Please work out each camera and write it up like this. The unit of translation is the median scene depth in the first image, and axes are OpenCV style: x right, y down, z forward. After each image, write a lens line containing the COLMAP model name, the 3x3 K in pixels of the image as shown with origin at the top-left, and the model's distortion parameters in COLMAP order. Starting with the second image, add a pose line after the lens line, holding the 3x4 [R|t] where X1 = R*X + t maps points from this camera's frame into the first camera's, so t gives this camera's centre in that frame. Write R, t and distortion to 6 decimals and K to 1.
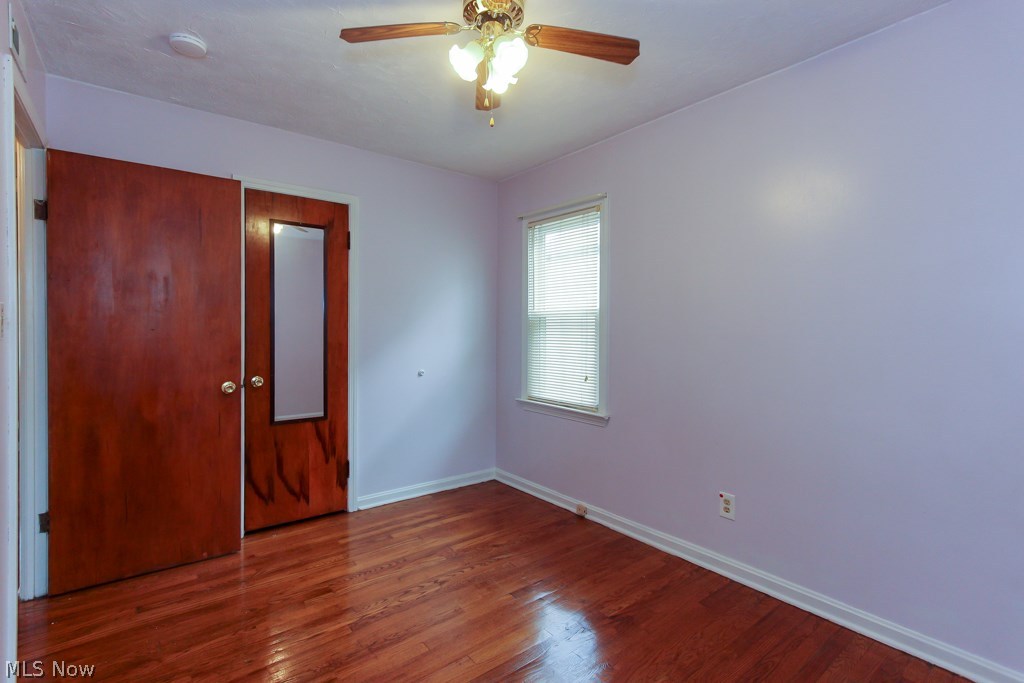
lens RADIAL K [[472.7, 0, 513.3], [0, 472.7, 332.6], [0, 0, 1]] dist [0.001931, 0.000460]
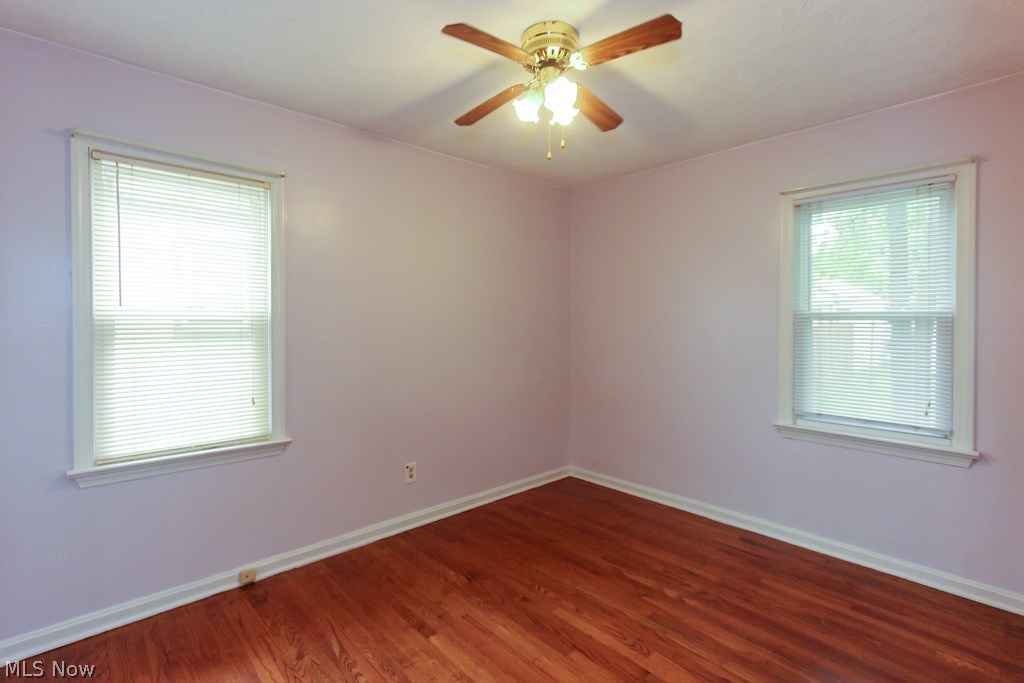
lens RADIAL K [[467.5, 0, 493.4], [0, 467.5, 322.6], [0, 0, 1]] dist [-0.001943, -0.000137]
pose [[-0.046454, 0.001939, 0.998919, -0.647828], [0.010141, 0.999948, -0.001470, -0.026862], [-0.998869, 0.010062, -0.046471, 0.663137]]
